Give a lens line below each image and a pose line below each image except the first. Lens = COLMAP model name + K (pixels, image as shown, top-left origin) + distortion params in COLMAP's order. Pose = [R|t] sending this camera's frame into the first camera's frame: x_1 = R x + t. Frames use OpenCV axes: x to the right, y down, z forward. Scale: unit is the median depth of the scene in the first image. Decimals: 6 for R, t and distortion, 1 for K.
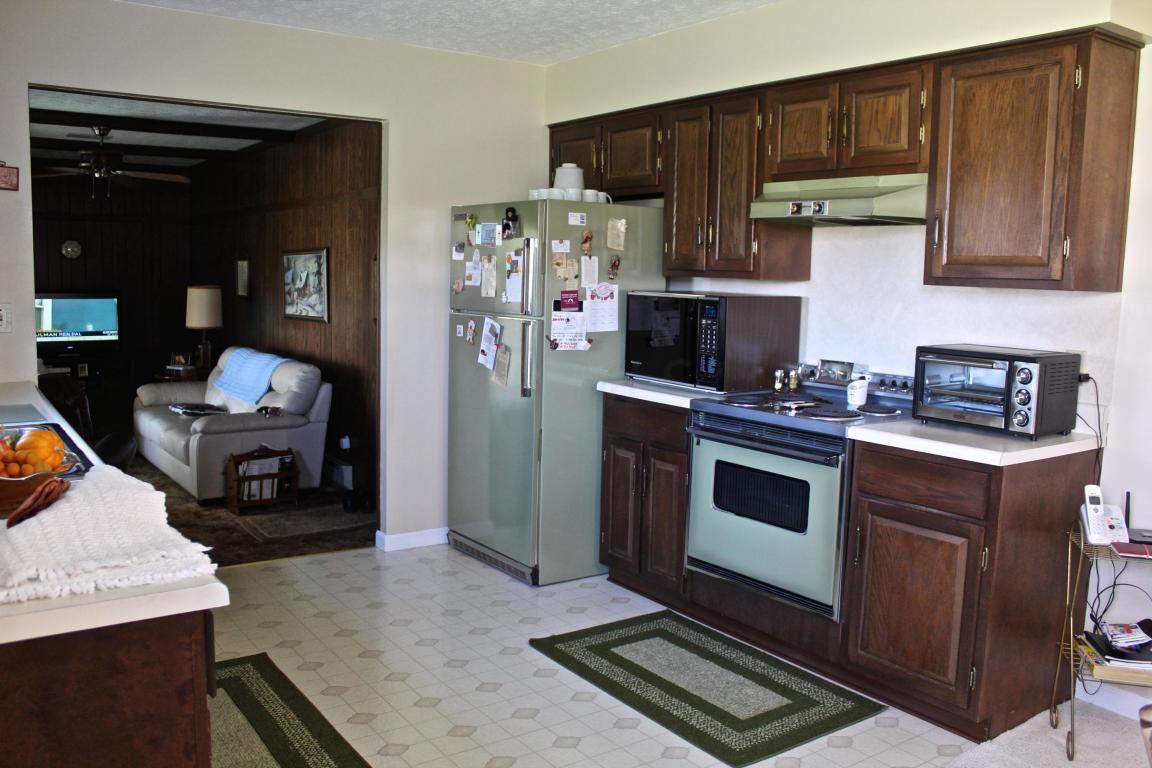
lens RADIAL K [[974.1, 0, 572.3], [0, 974.1, 393.9], [0, 0, 1]] dist [-0.154079, 0.140830]
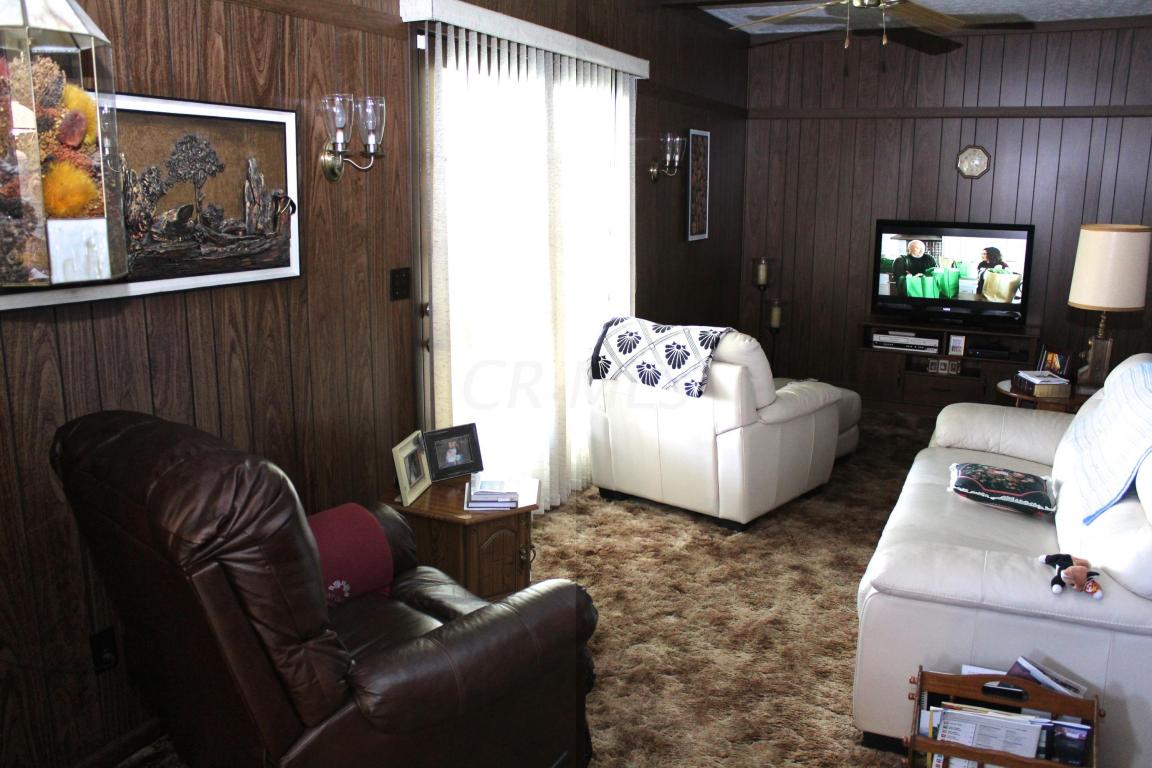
lens RADIAL K [[974.1, 0, 567.0], [0, 974.1, 388.5], [0, 0, 1]] dist [-0.154079, 0.140830]
pose [[0.485780, 0.164852, -0.858395, -0.098665], [-0.107348, 0.985871, 0.128584, -0.070442], [0.867464, 0.029684, 0.496613, 0.582774]]
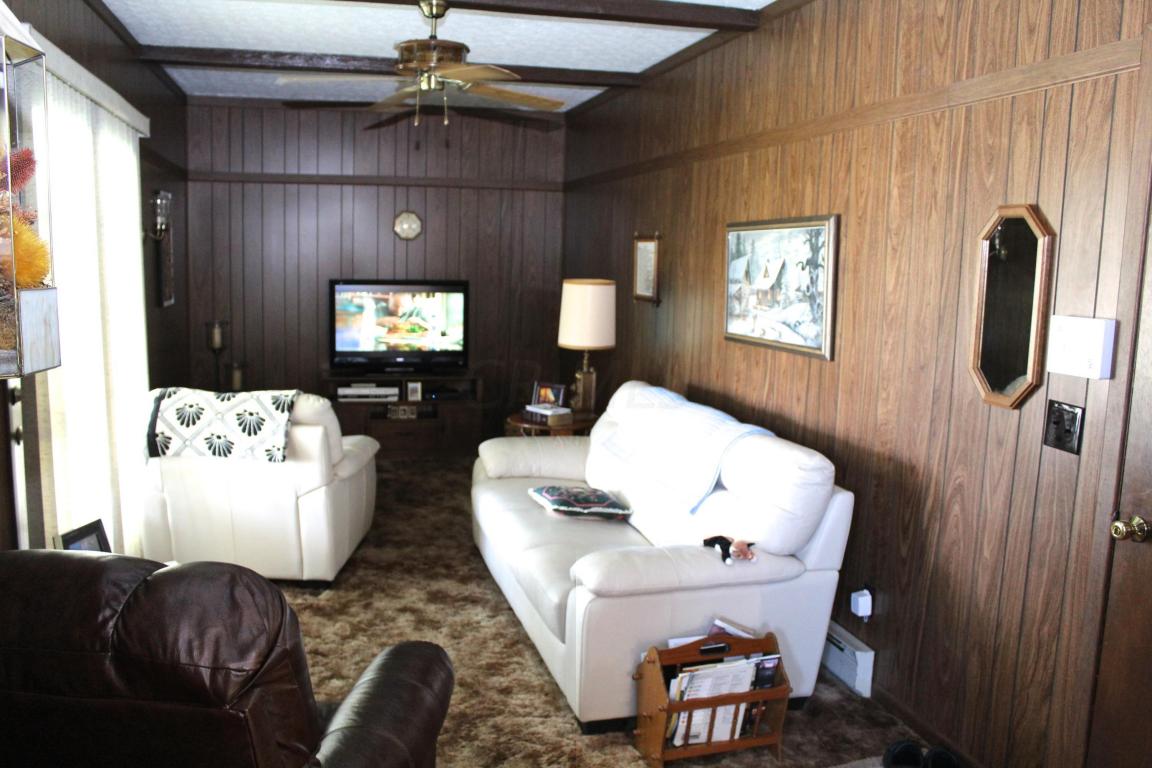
lens RADIAL K [[974.1, 0, 553.3], [0, 974.1, 386.3], [0, 0, 1]] dist [-0.154079, 0.140830]
pose [[0.932117, 0.048762, -0.358858, -0.205023], [-0.047834, 0.998789, 0.011471, -0.058252], [0.358983, 0.006473, 0.933322, 0.462333]]
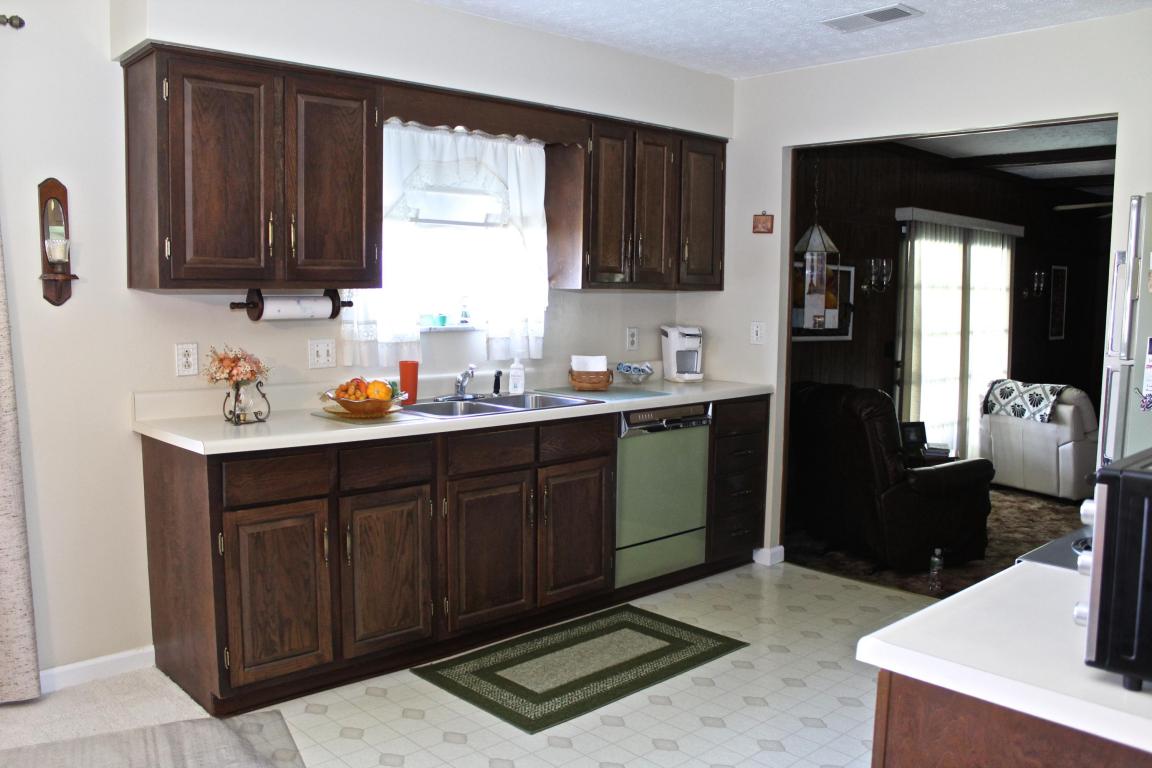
lens RADIAL K [[974.1, 0, 572.4], [0, 974.1, 383.7], [0, 0, 1]] dist [-0.154079, 0.140830]
pose [[0.147552, 0.076536, -0.986089, 0.343479], [-0.137182, 0.988949, 0.056231, -0.026744], [0.979495, 0.126976, 0.156421, 0.289971]]
